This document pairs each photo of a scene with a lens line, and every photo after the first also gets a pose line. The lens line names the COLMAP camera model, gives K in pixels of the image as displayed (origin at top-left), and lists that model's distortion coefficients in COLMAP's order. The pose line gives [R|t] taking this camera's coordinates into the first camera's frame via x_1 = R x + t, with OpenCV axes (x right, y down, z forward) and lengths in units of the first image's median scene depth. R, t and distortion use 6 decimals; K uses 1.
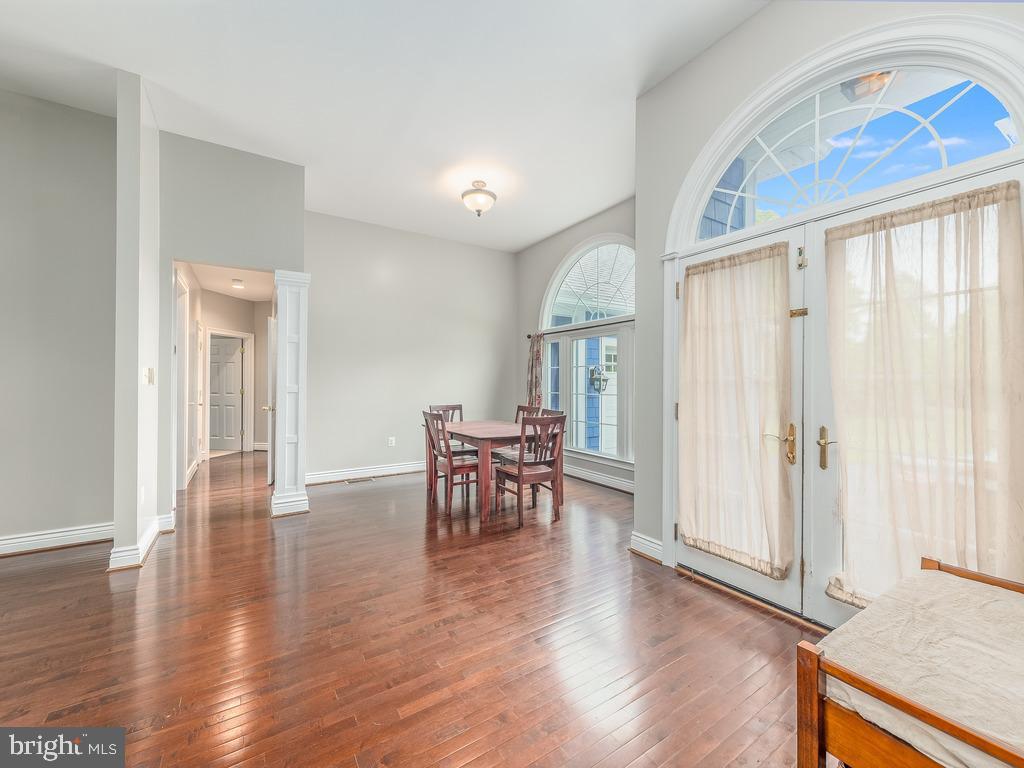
lens RADIAL K [[413.1, 0, 507.5], [0, 413.1, 390.4], [0, 0, 1]] dist [-0.000981, -0.000145]
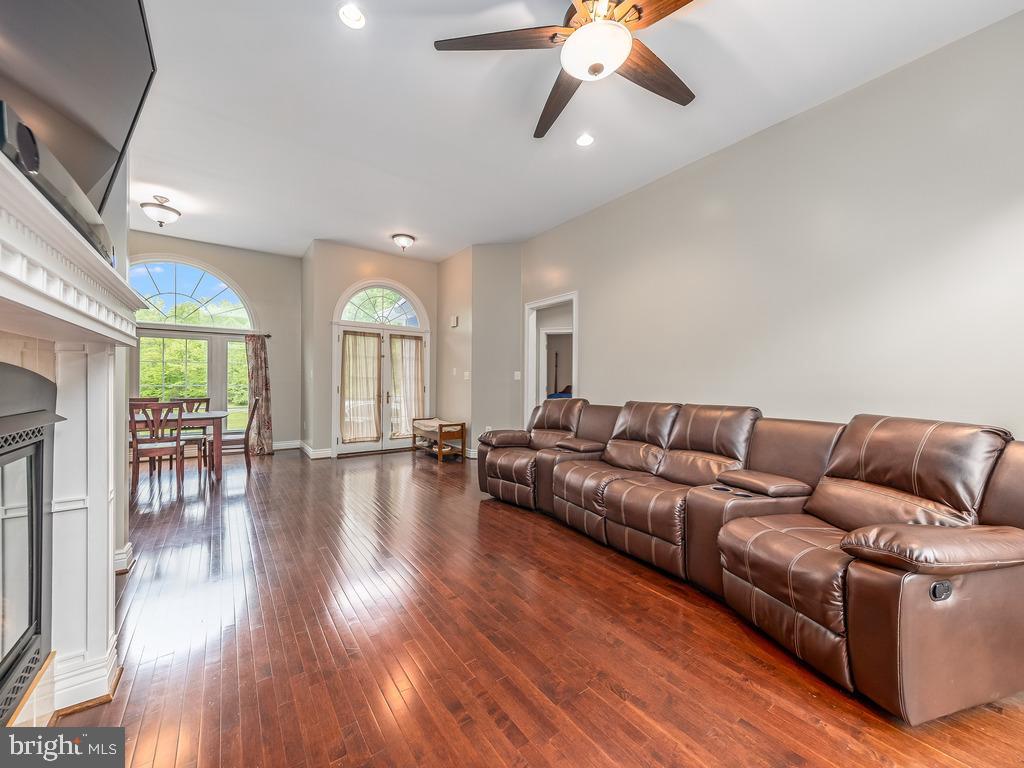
lens RADIAL K [[398.1, 0, 505.1], [0, 398.1, 384.1], [0, 0, 1]] dist [0.001259, 0.000269]
pose [[-0.042752, -0.010522, 0.999030, -1.651780], [0.009777, 0.999892, 0.010950, 0.003757], [-0.999038, 0.010236, -0.042645, 0.112845]]
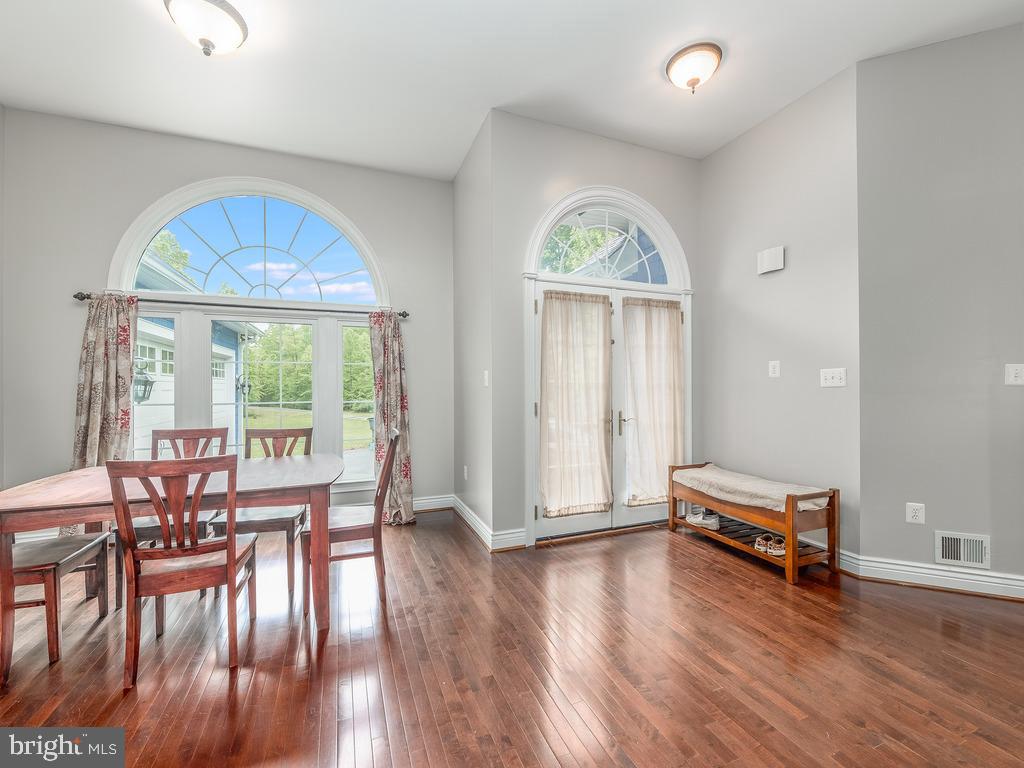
lens RADIAL K [[413.1, 0, 507.5], [0, 413.1, 390.4], [0, 0, 1]] dist [-0.000981, -0.000145]
pose [[0.195698, -0.012981, 0.980578, -0.650690], [0.021941, 0.999720, 0.008855, -0.014376], [-0.980419, 0.019782, 0.195928, 0.730089]]
